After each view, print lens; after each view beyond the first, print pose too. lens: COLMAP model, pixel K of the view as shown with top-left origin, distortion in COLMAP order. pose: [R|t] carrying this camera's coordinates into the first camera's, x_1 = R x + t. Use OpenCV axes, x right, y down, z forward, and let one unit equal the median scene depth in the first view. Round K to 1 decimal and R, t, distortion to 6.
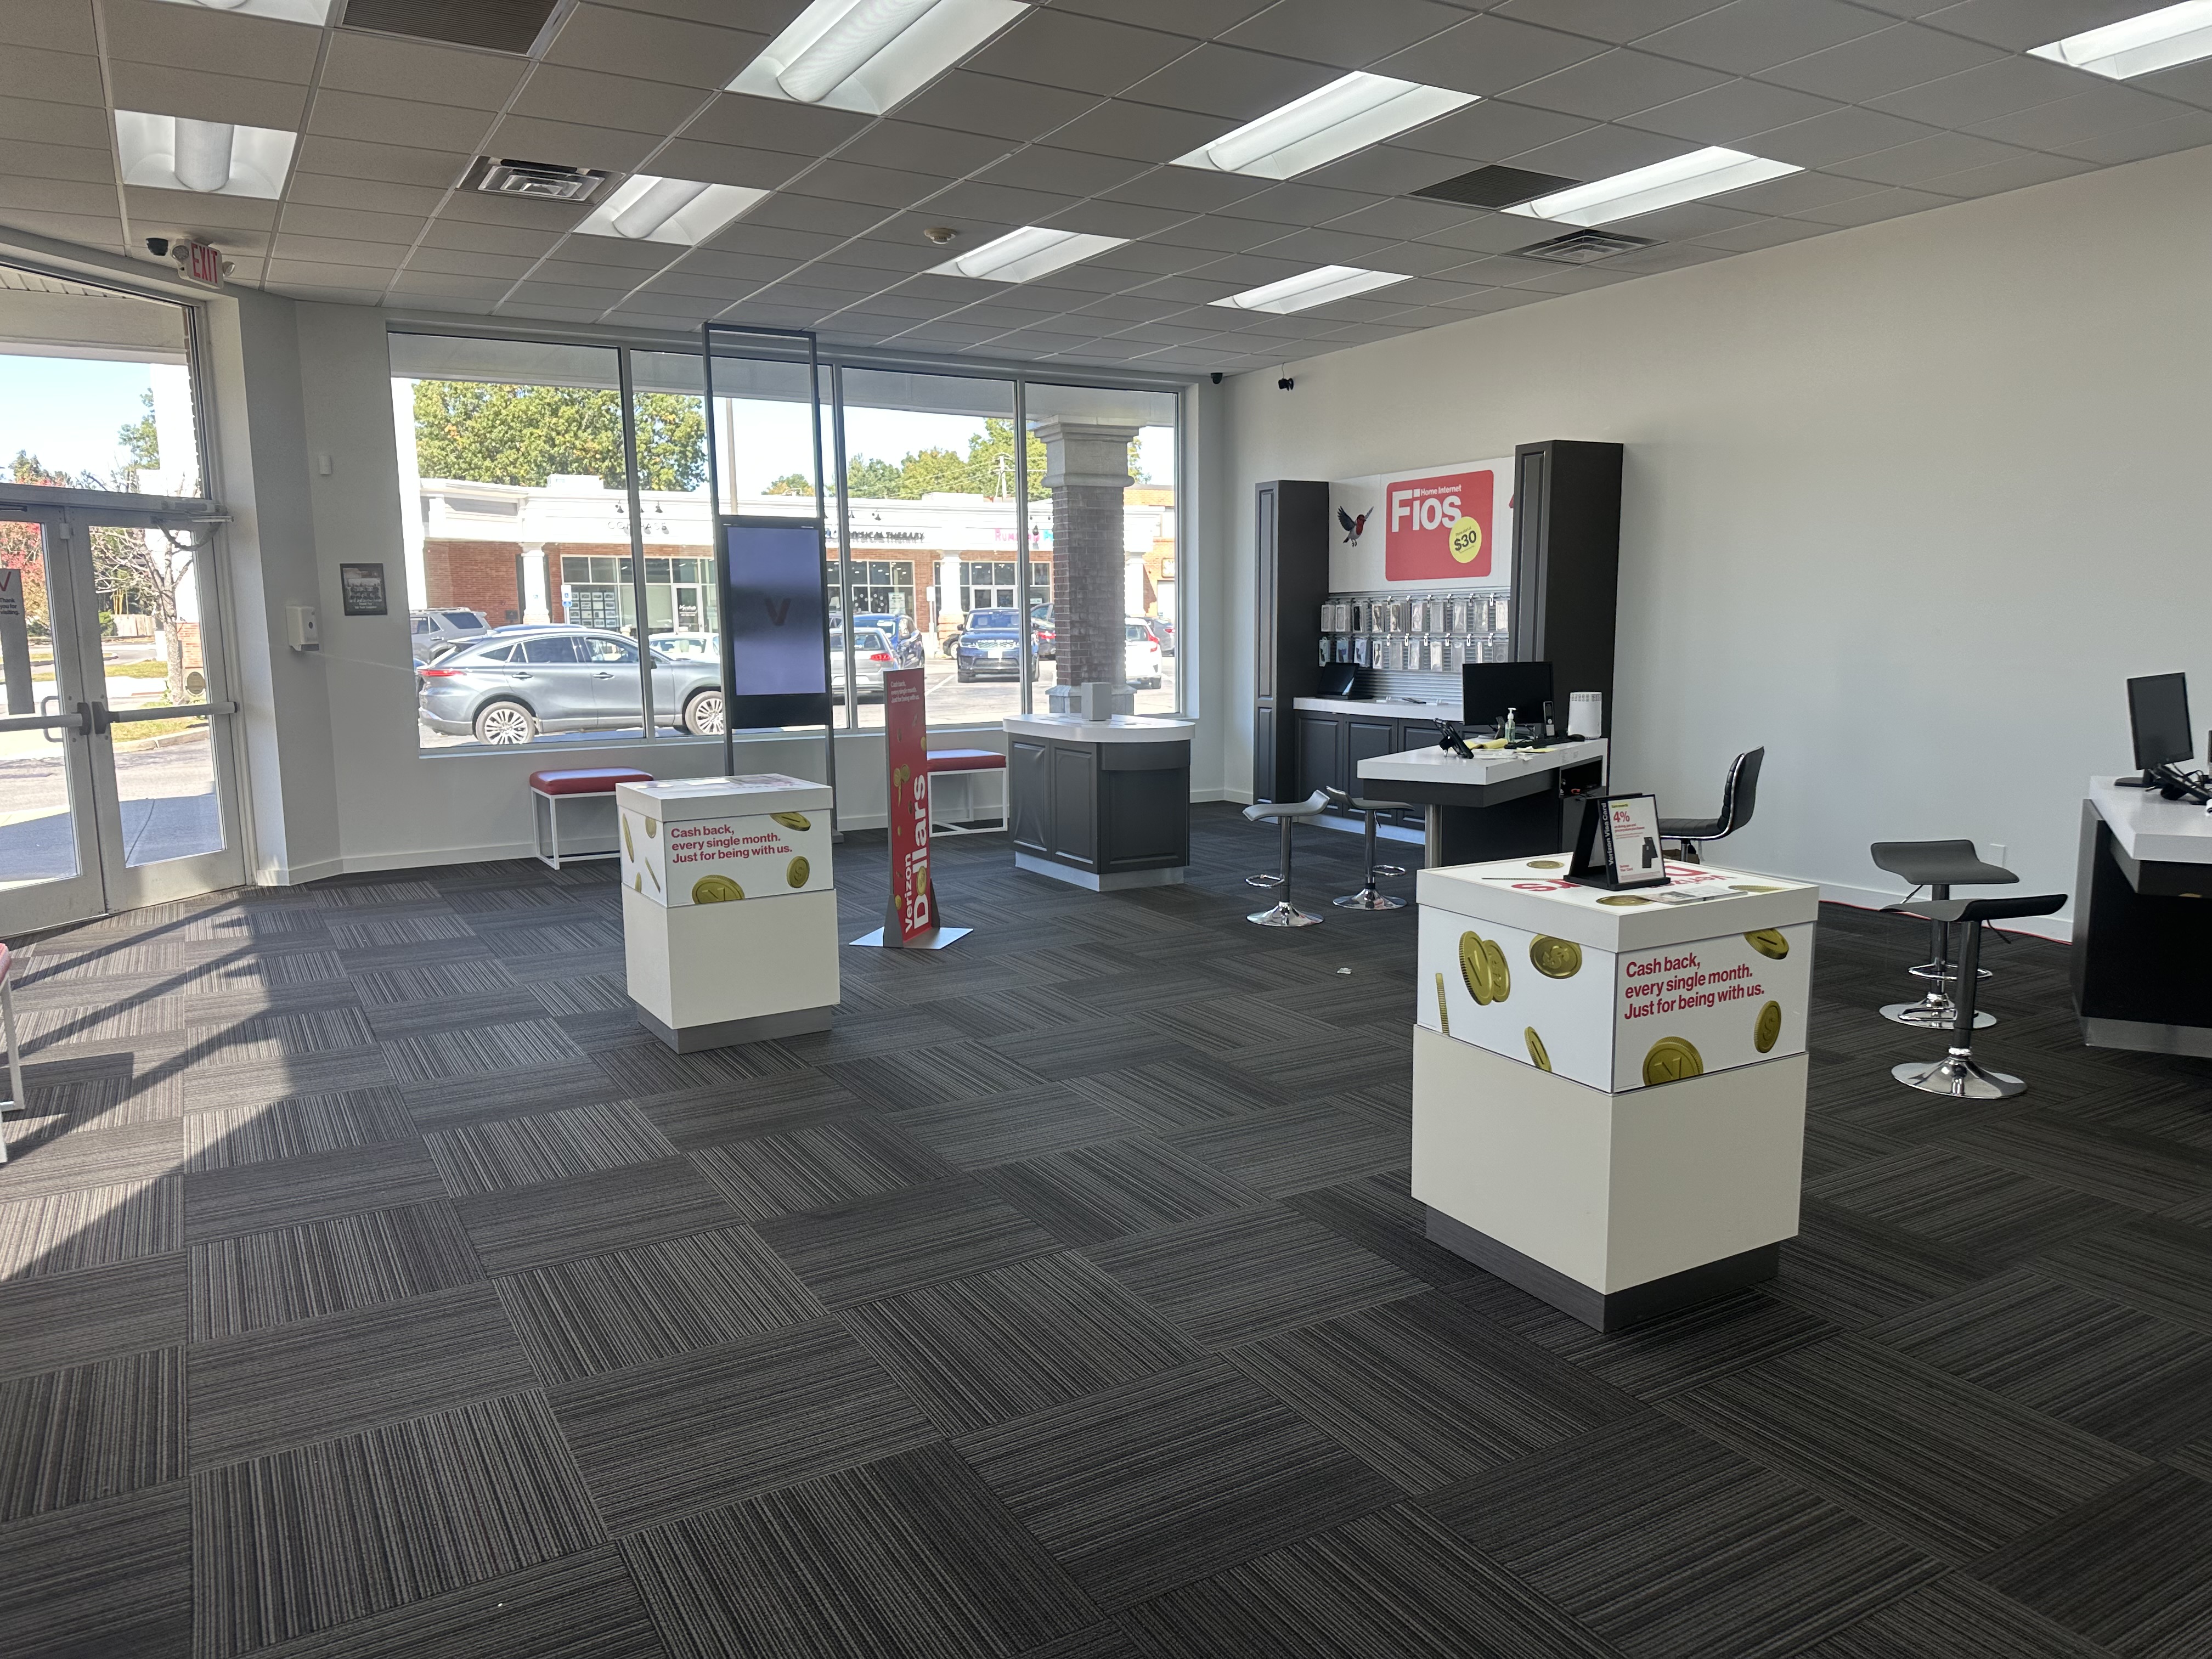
lens RADIAL K [[1562.0, 0, 1114.1], [0, 1562.0, 835.8], [0, 0, 1]] dist [0.086676, -0.017737]
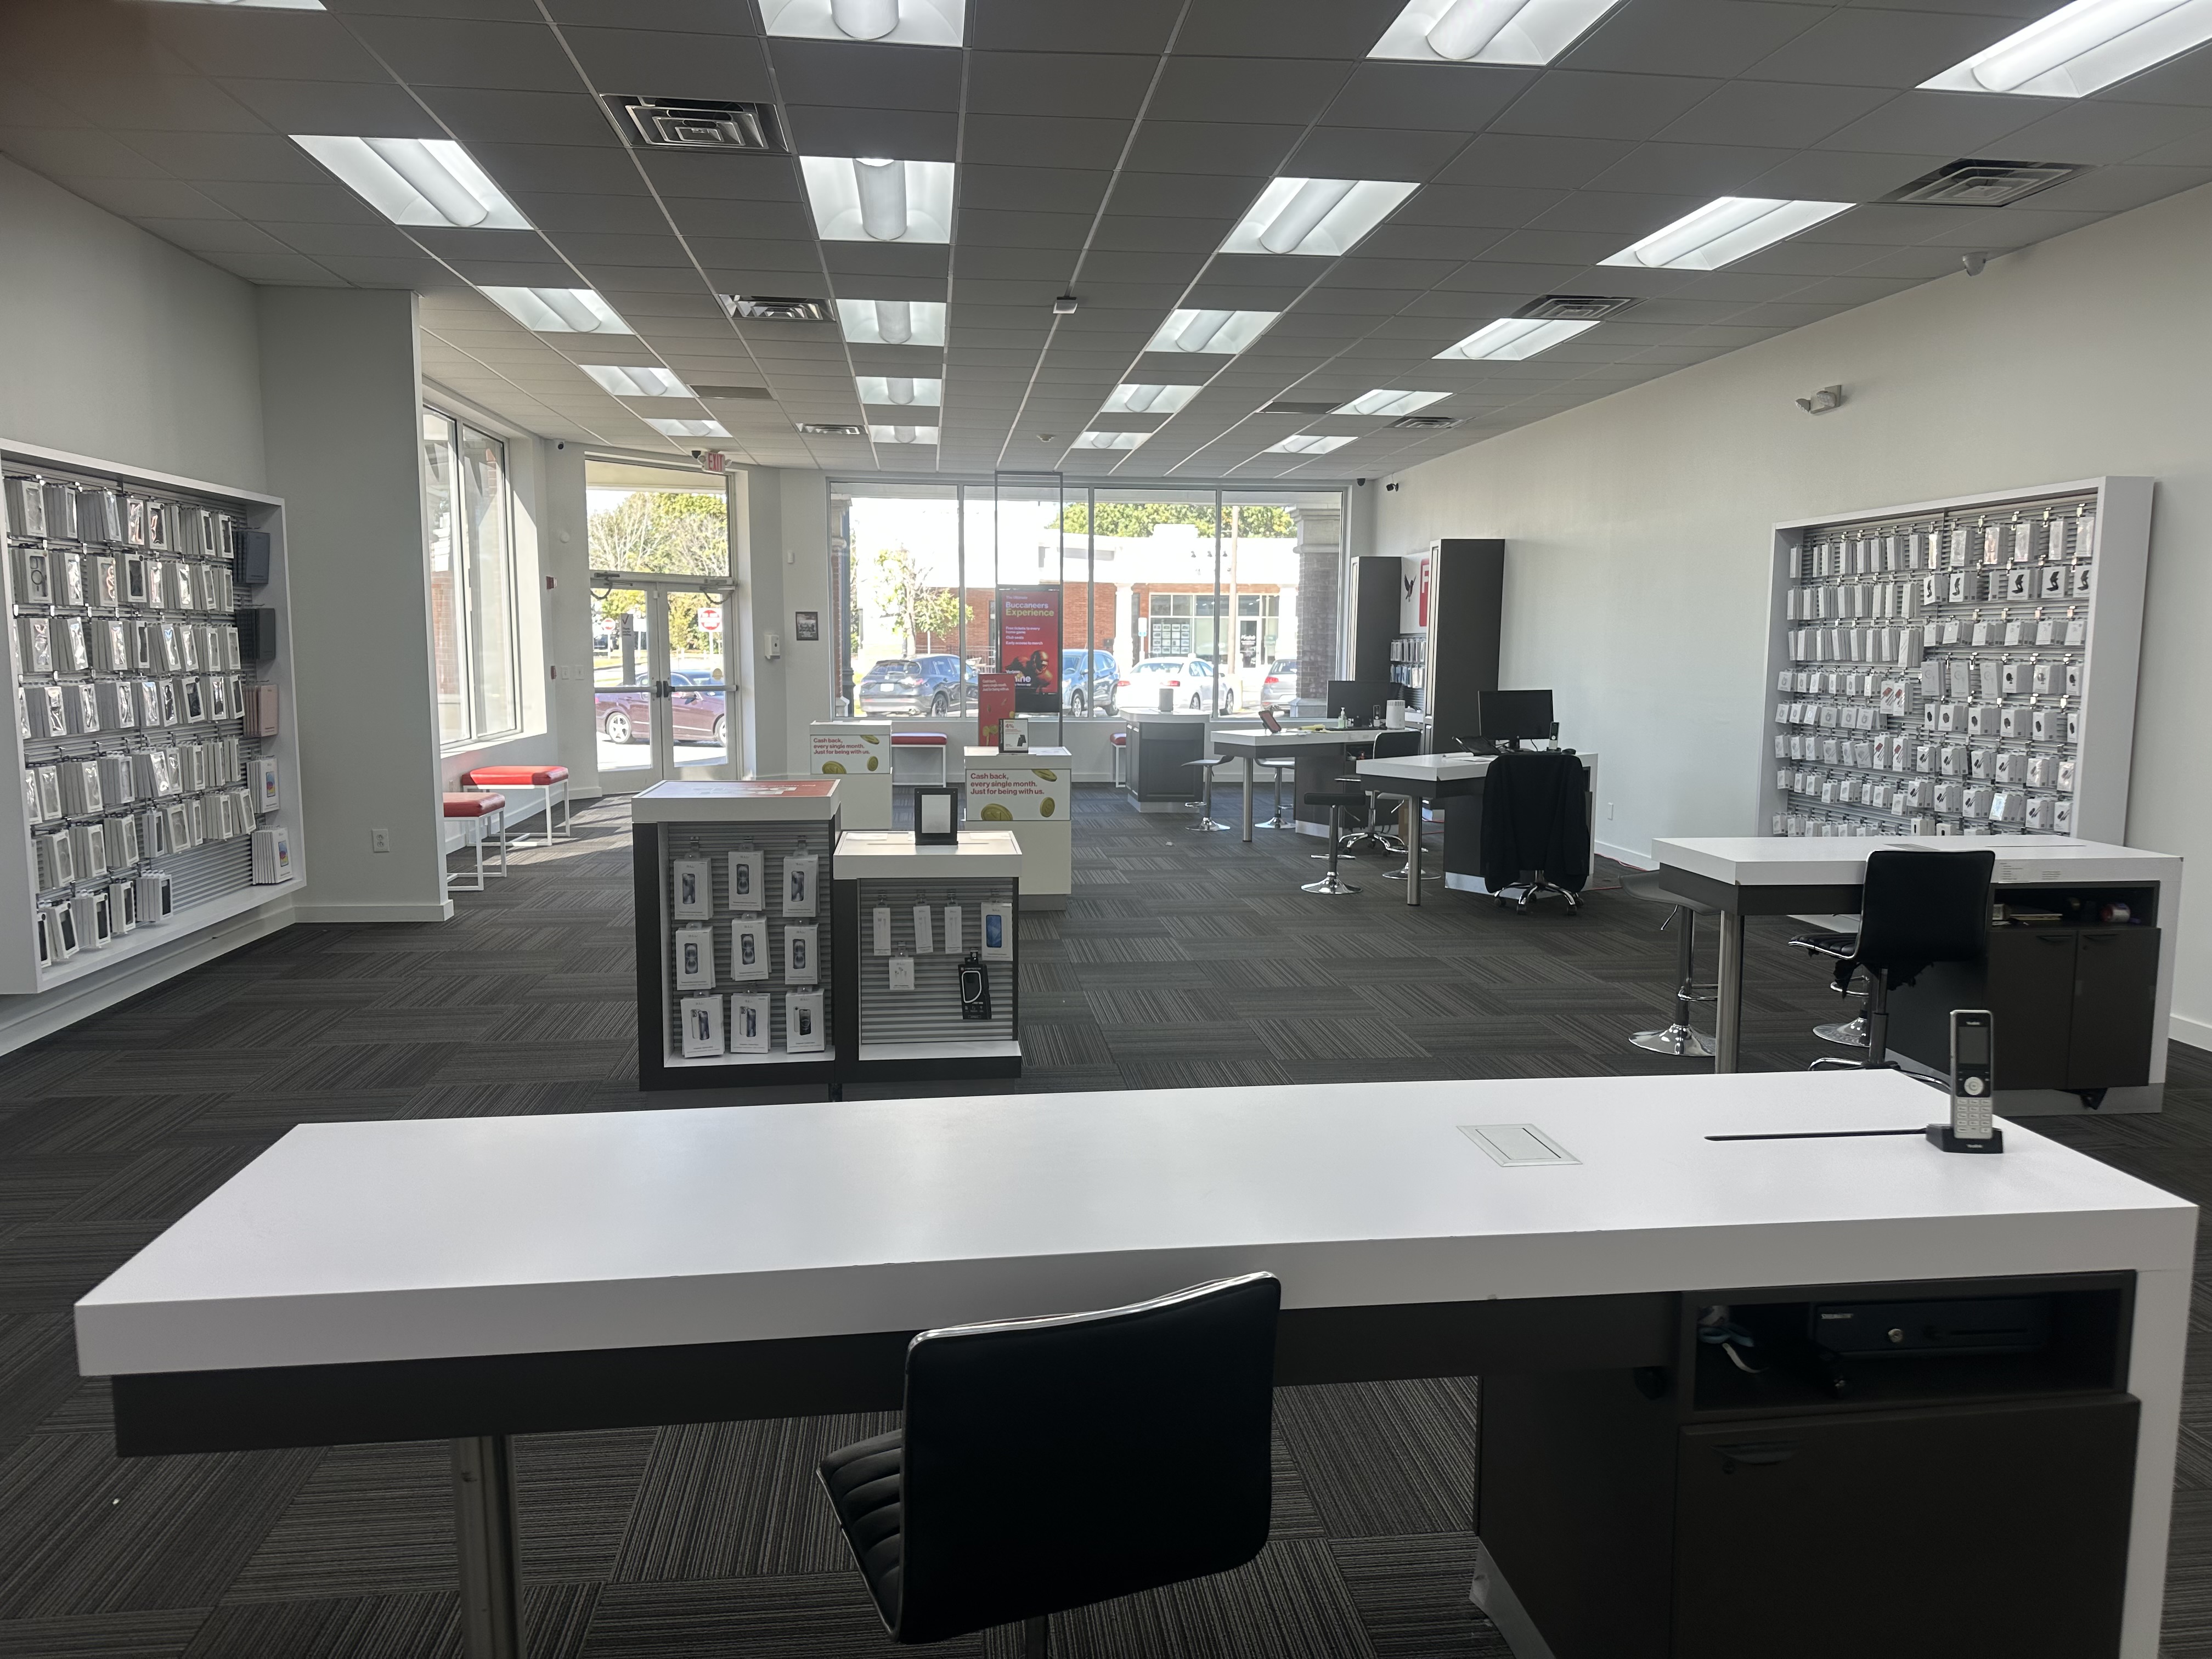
lens RADIAL K [[1562.0, 0, 1099.4], [0, 1562.0, 828.5], [0, 0, 1]] dist [0.086676, -0.017737]
pose [[0.912130, 0.067203, -0.404355, 0.593462], [-0.076930, 0.997006, -0.007835, 0.065834], [0.402618, 0.038254, 0.914569, -0.503265]]
